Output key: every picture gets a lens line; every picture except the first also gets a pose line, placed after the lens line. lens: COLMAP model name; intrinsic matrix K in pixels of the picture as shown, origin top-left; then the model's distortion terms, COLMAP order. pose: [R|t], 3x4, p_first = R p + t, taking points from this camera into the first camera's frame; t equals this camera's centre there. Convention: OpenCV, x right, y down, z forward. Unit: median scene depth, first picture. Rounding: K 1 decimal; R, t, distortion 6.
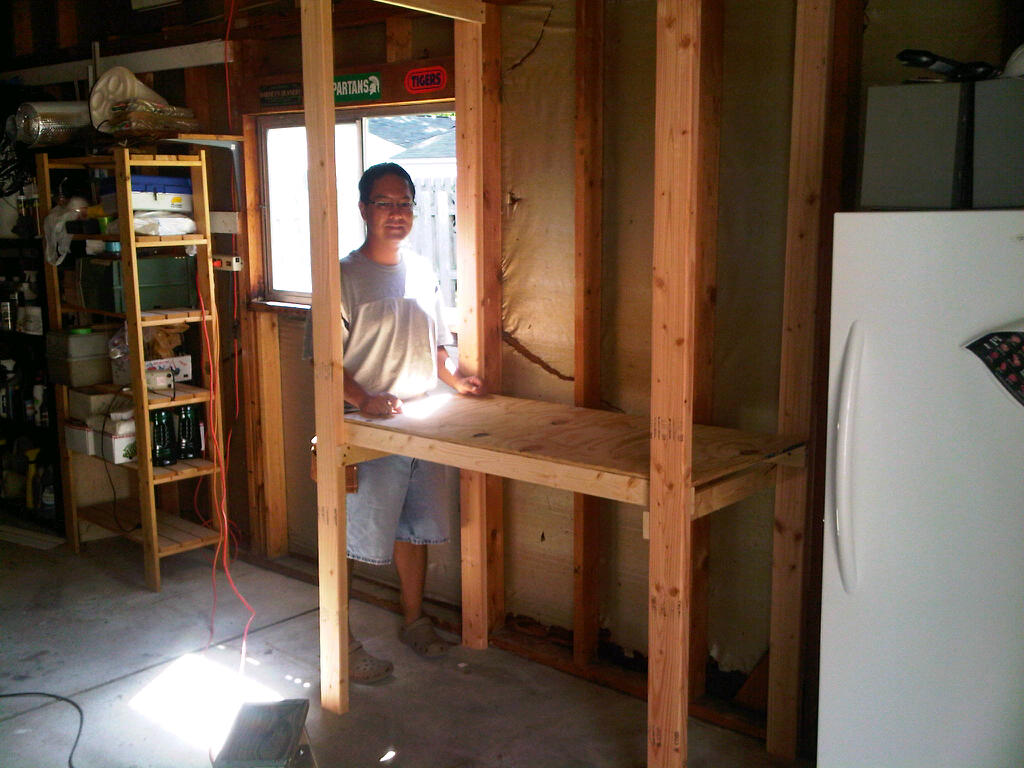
lens RADIAL K [[1184.3, 0, 512.8], [0, 1184.3, 456.1], [0, 0, 1]] dist [-0.000132, -0.052472]
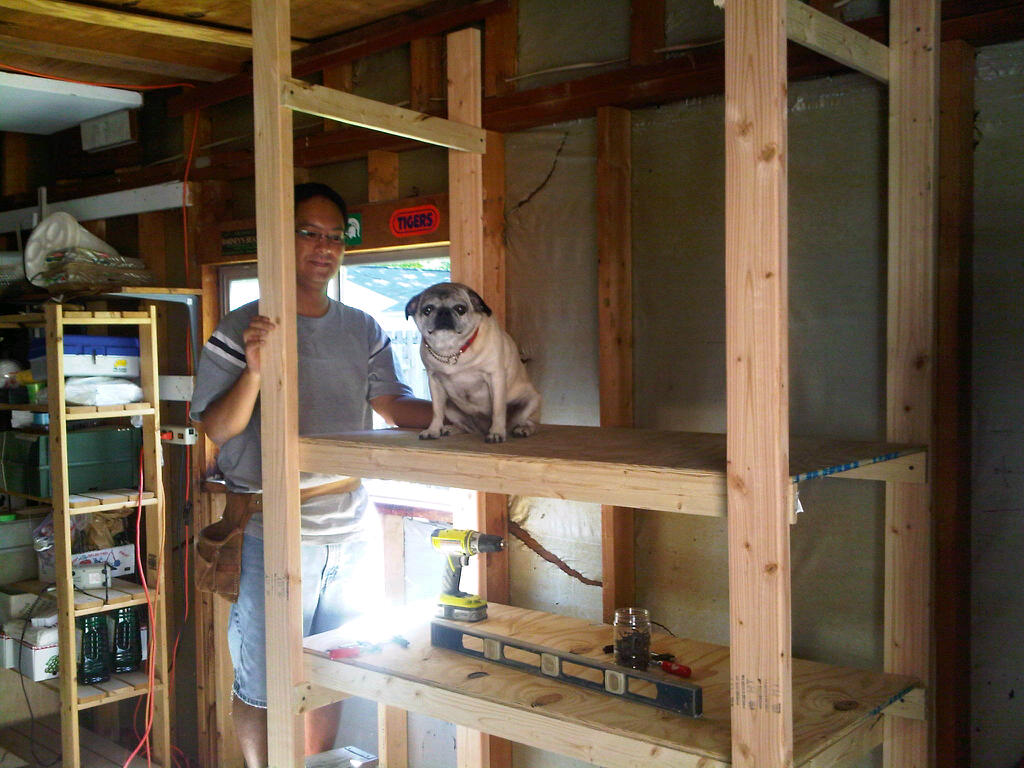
lens RADIAL K [[1201.9, 0, 512.0], [0, 1201.9, 384.0], [0, 0, 1]] dist [0.003722, -0.454750]
pose [[0.999955, -0.009326, 0.001778, -0.006407], [0.009494, 0.982923, -0.183771, -0.043224], [-0.000034, 0.183779, 0.982968, 0.167429]]
